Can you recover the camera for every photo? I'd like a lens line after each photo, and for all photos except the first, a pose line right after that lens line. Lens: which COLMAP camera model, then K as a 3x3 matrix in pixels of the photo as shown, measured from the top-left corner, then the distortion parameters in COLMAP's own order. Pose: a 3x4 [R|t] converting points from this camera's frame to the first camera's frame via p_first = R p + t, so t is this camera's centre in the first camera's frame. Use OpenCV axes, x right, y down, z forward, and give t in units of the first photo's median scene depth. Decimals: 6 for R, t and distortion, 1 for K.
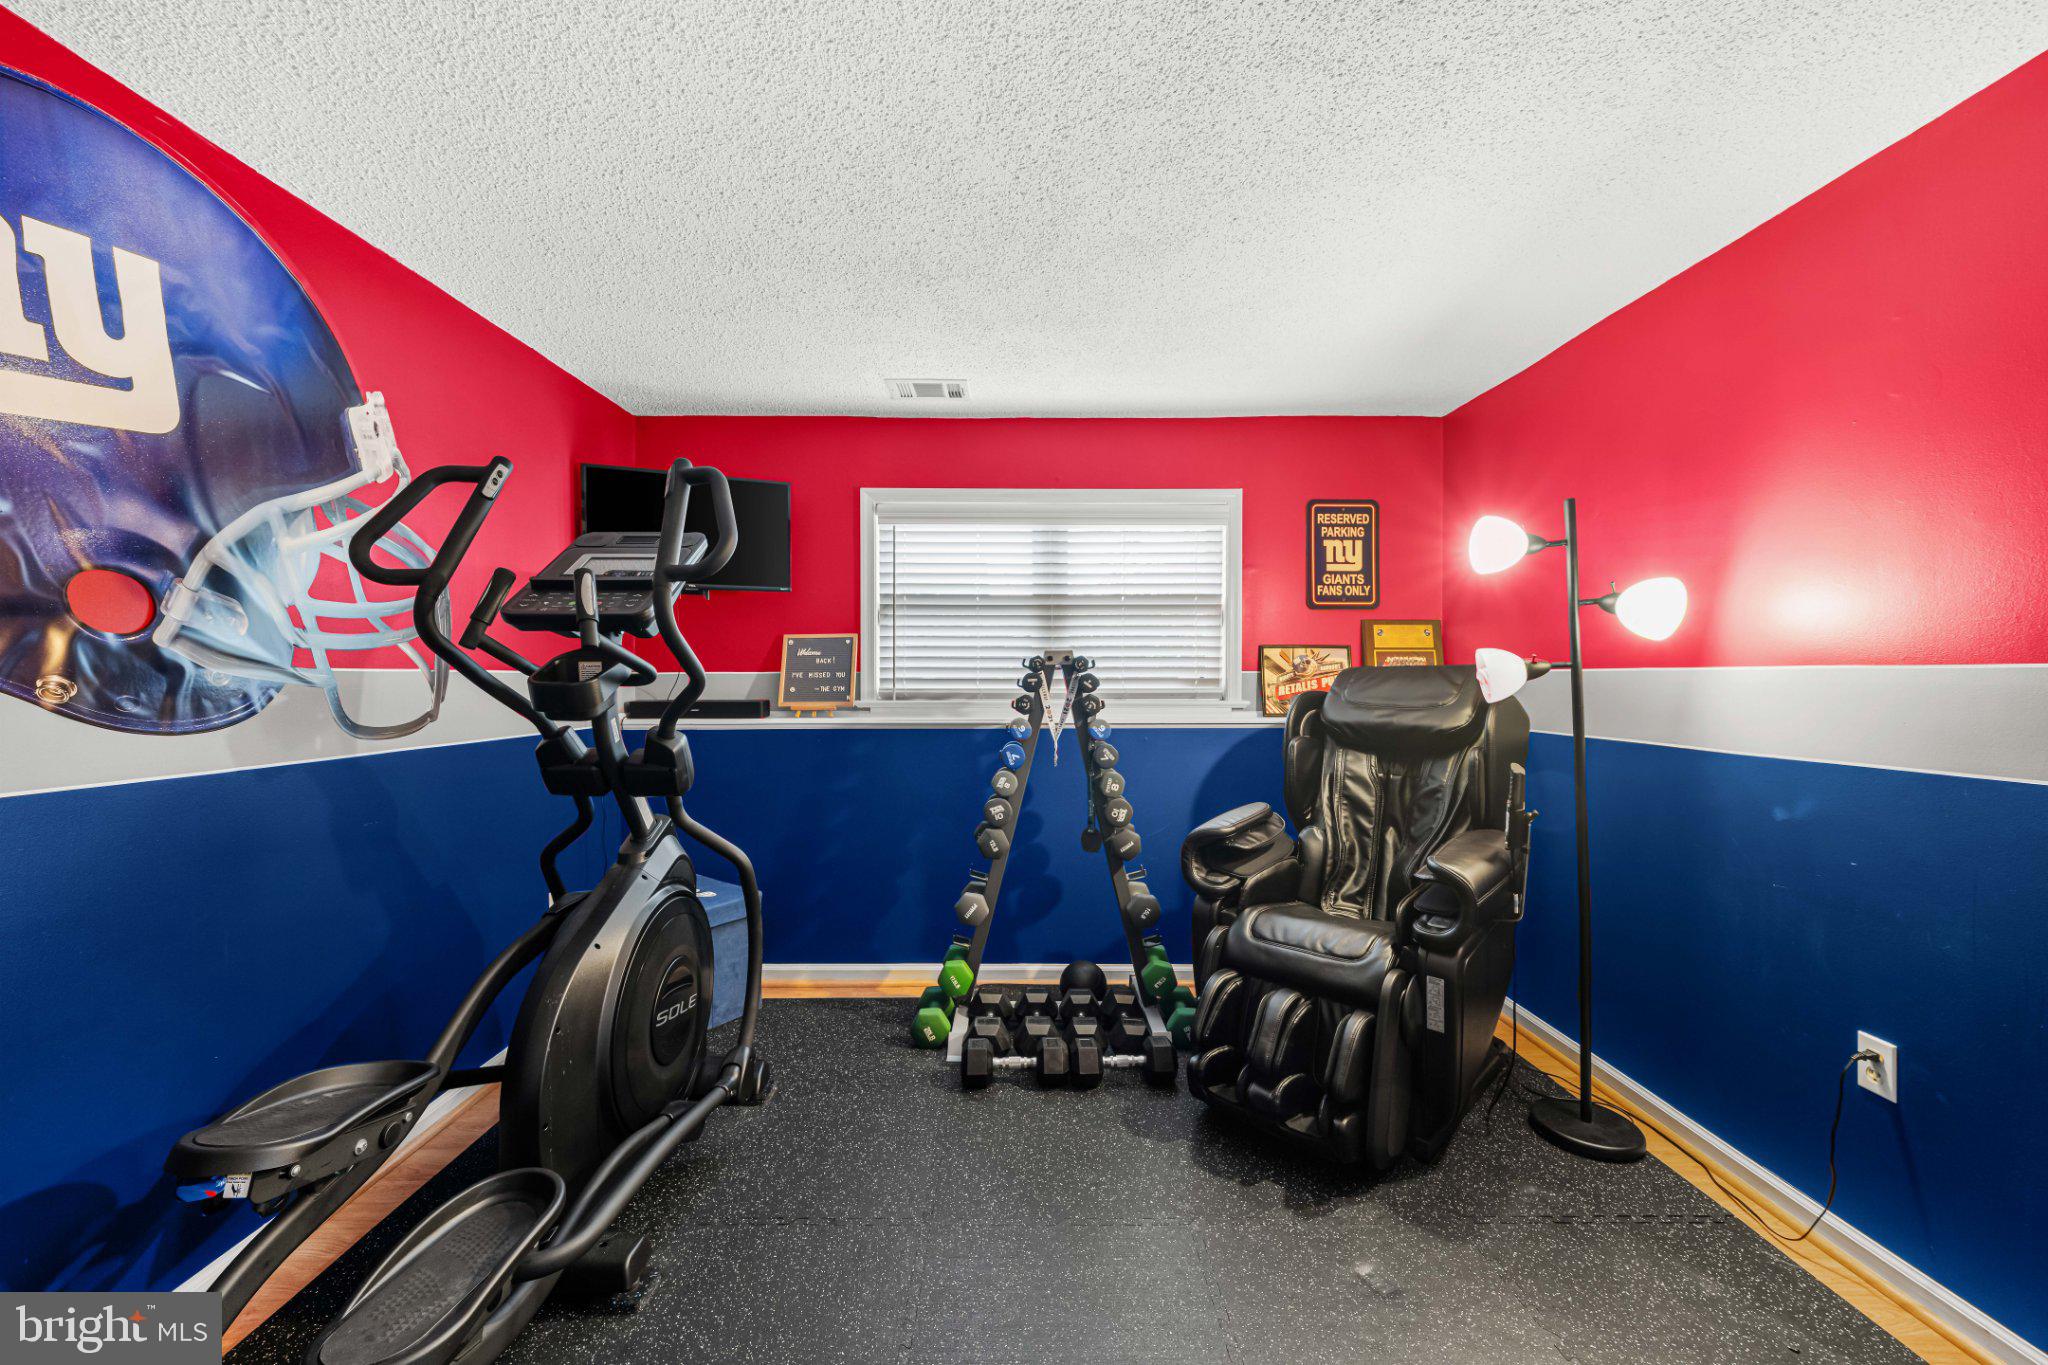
lens RADIAL K [[784.7, 0, 1046.3], [0, 784.7, 664.0], [0, 0, 1]] dist [-0.000169, 0.000078]
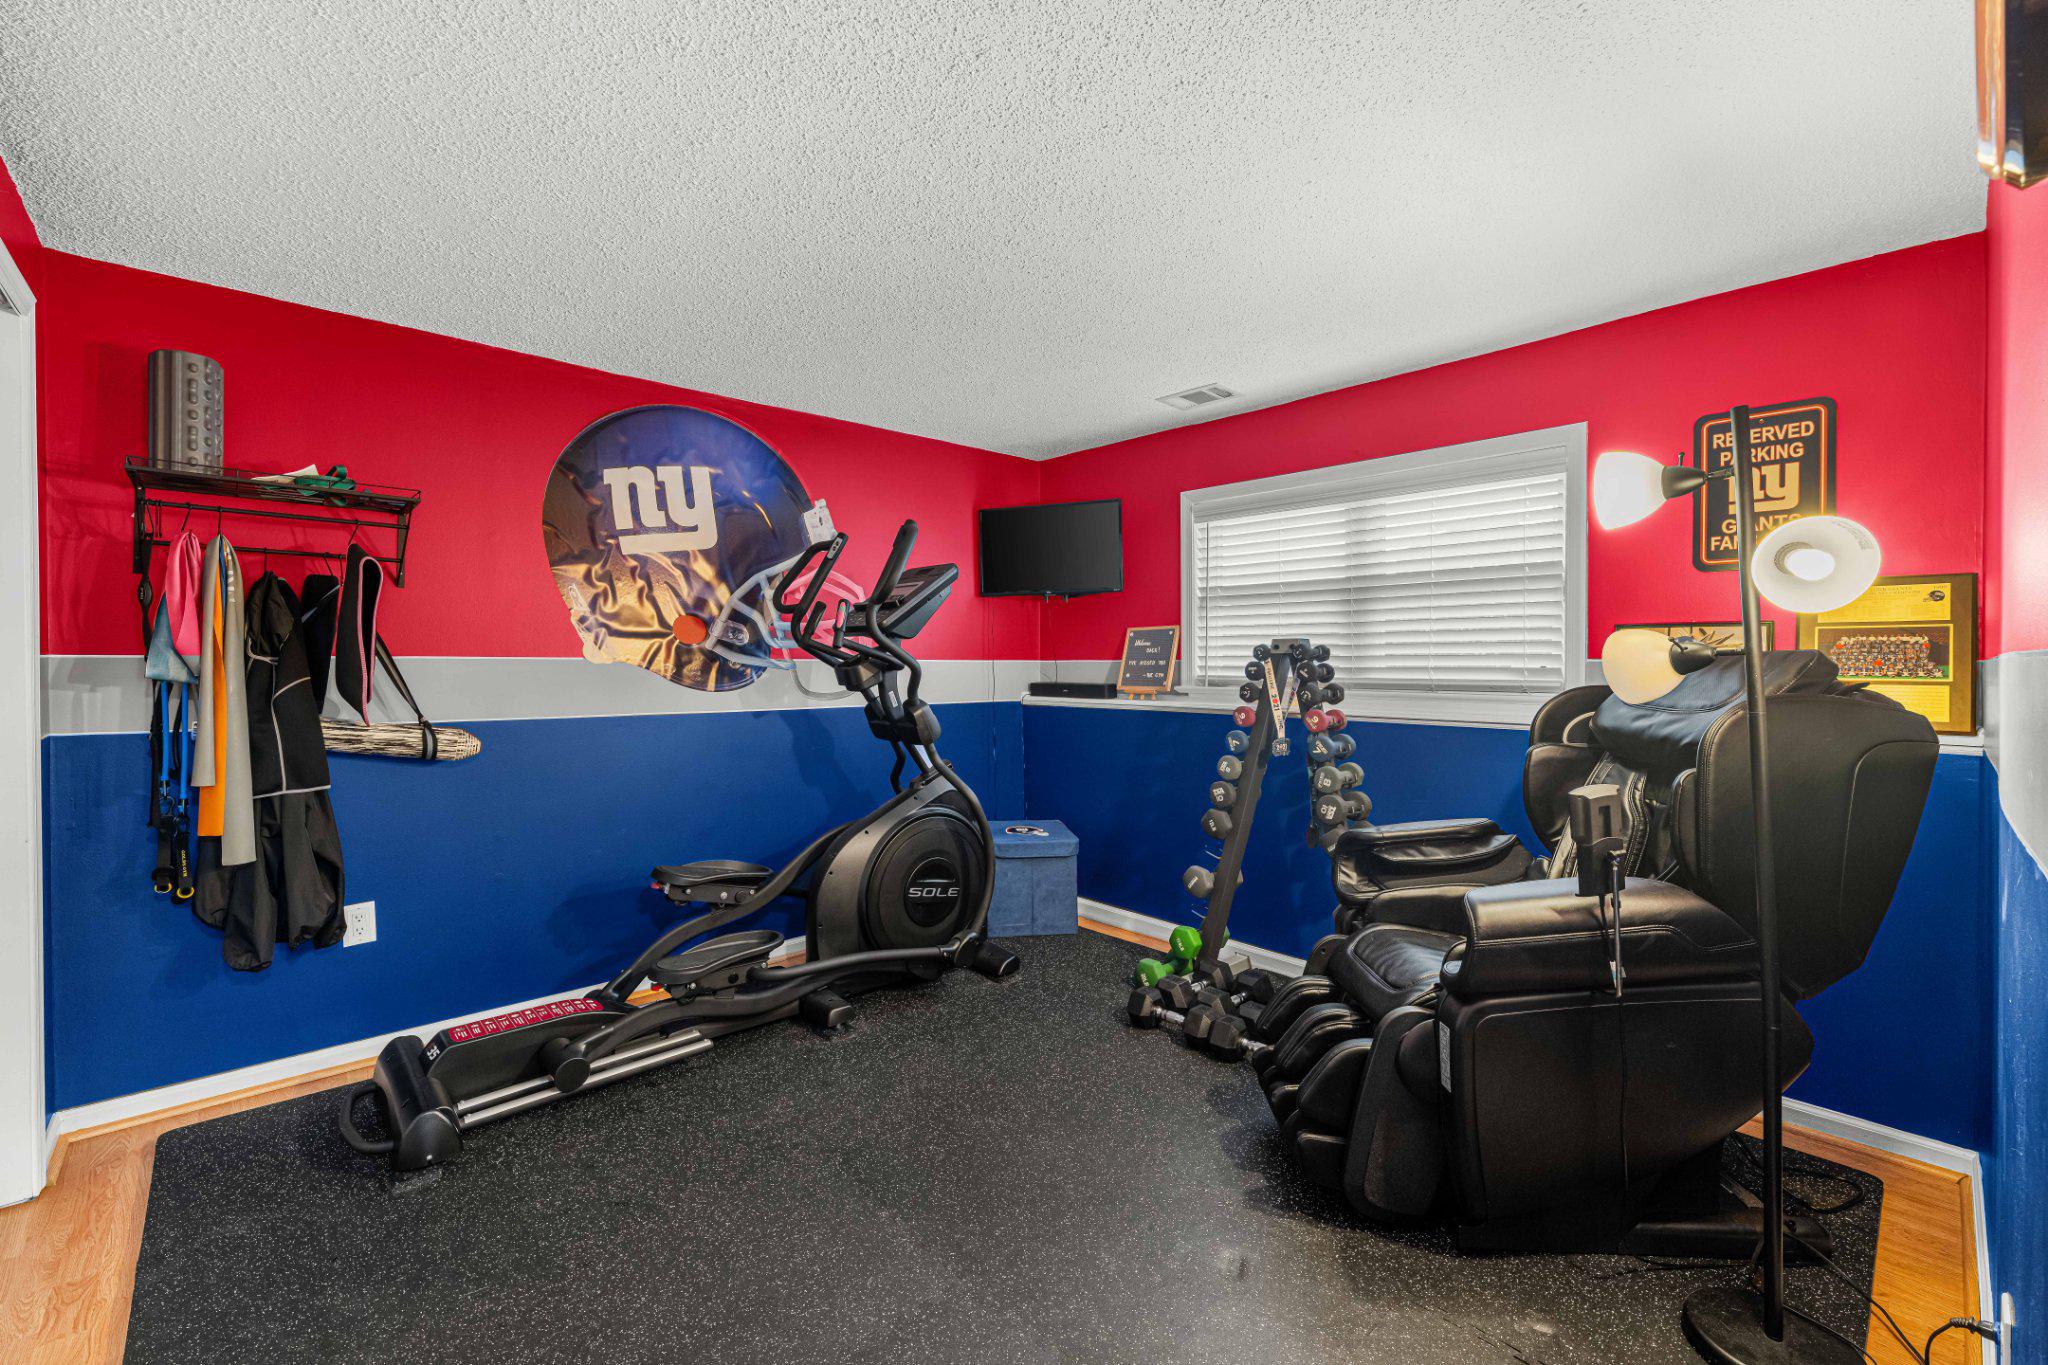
lens RADIAL K [[849.1, 0, 1018.7], [0, 849.1, 650.1], [0, 0, 1]] dist [-0.002247, -0.000685]
pose [[0.679119, -0.008767, -0.733976, 0.570642], [0.009833, 0.999948, -0.002846, -0.003371], [0.733962, -0.005284, 0.679169, 0.031941]]
